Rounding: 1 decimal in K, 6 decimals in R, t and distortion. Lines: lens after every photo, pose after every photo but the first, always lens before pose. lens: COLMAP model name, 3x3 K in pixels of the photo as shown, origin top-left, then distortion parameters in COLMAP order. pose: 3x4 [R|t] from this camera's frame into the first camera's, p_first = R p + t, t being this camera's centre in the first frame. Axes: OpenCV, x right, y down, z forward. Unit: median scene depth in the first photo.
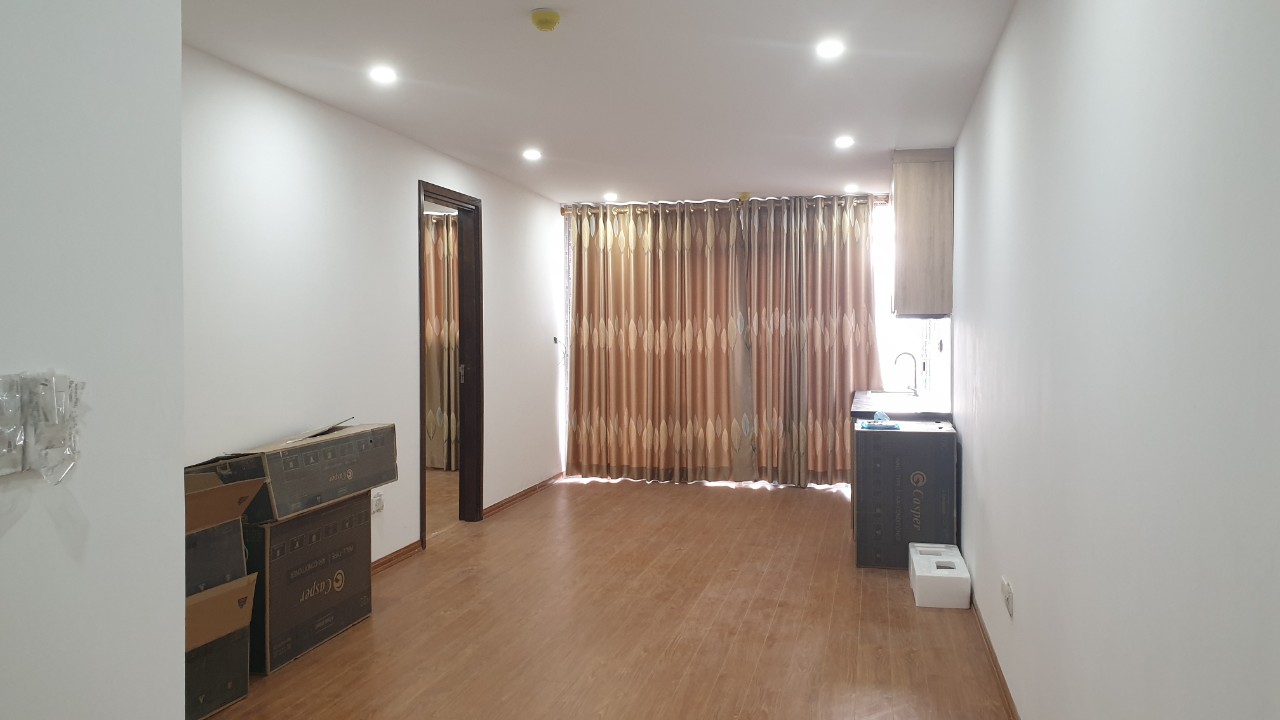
lens RADIAL K [[1013.8, 0, 639.2], [0, 1013.8, 388.2], [0, 0, 1]] dist [0.072287, -0.086698]
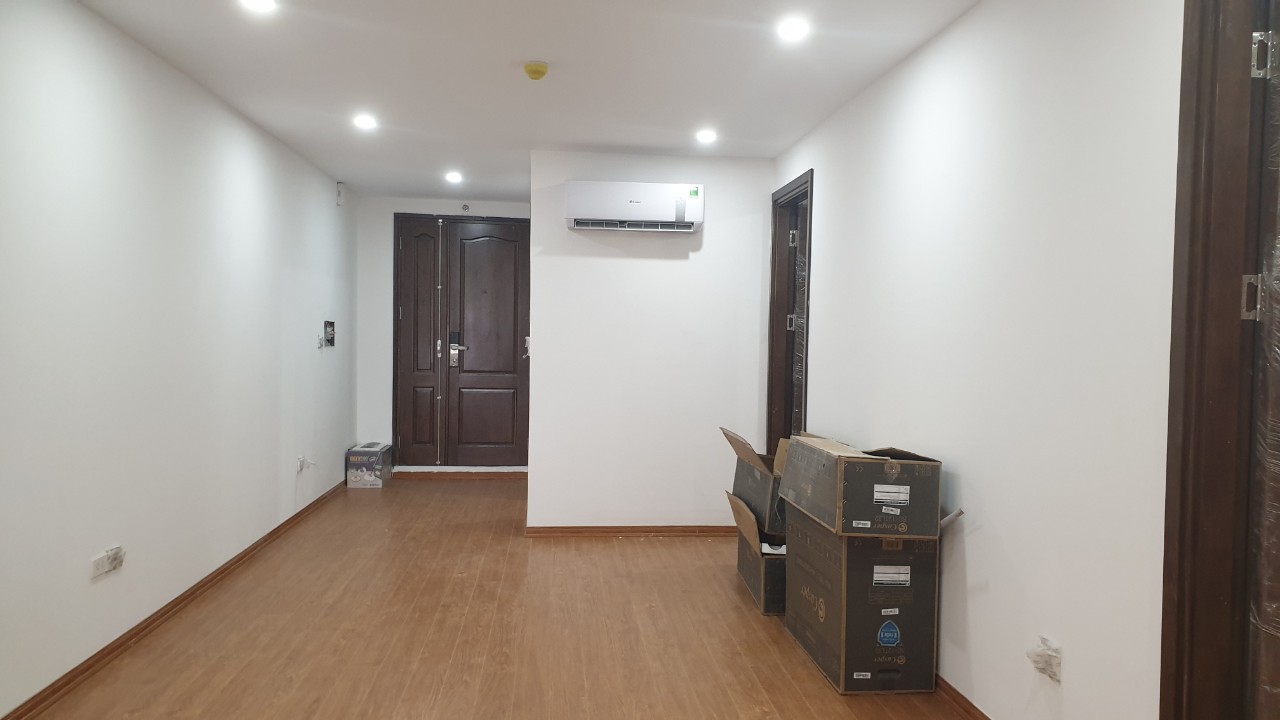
lens RADIAL K [[1013.8, 0, 639.2], [0, 1013.8, 388.2], [0, 0, 1]] dist [0.072287, -0.086698]
pose [[-0.951024, 0.001113, -0.309114, 0.139980], [-0.034238, 0.993462, 0.108913, -0.101083], [0.307214, 0.114162, -0.944768, 1.890111]]
